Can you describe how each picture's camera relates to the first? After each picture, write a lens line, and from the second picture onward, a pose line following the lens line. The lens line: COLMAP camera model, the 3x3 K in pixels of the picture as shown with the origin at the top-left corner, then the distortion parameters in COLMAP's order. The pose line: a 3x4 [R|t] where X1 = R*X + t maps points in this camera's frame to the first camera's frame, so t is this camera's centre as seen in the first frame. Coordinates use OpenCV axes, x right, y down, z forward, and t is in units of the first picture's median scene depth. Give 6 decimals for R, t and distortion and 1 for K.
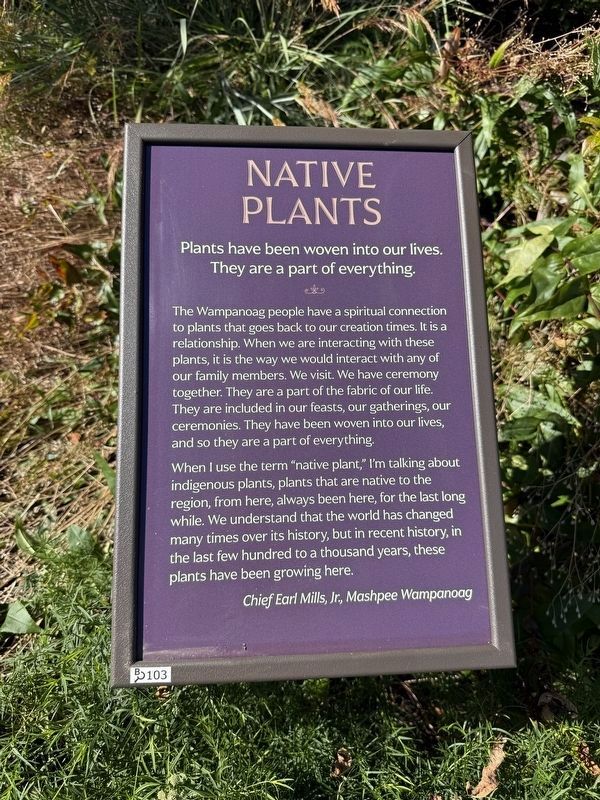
lens RADIAL K [[579.9, 0, 298.8], [0, 579.9, 401.0], [0, 0, 1]] dist [0.001726, -0.018309]
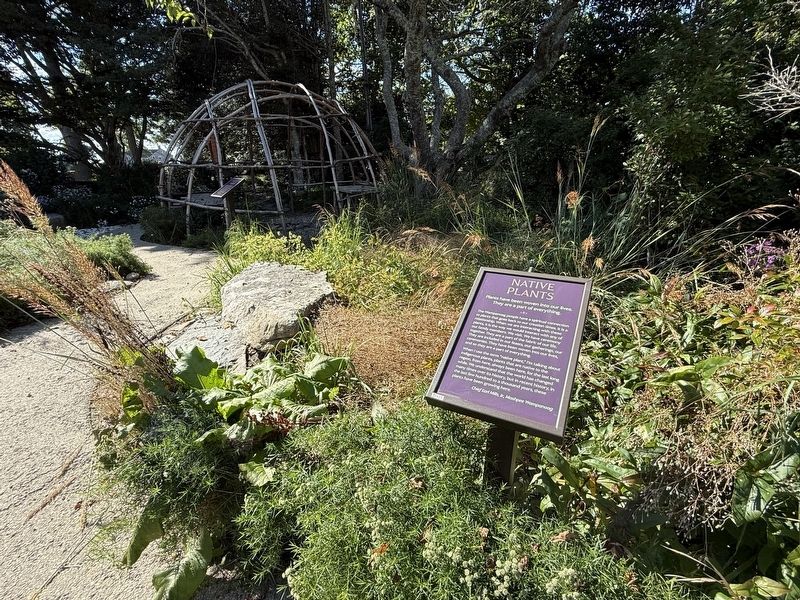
lens RADIAL K [[371.9, 0, 399.3], [0, 371.9, 298.7], [0, 0, 1]] dist [-0.001349, -0.000037]
pose [[0.839844, 0.113359, -0.530860, 0.525656], [-0.373682, 0.830076, -0.413928, 0.834358], [0.393732, 0.546007, 0.739494, -0.795484]]
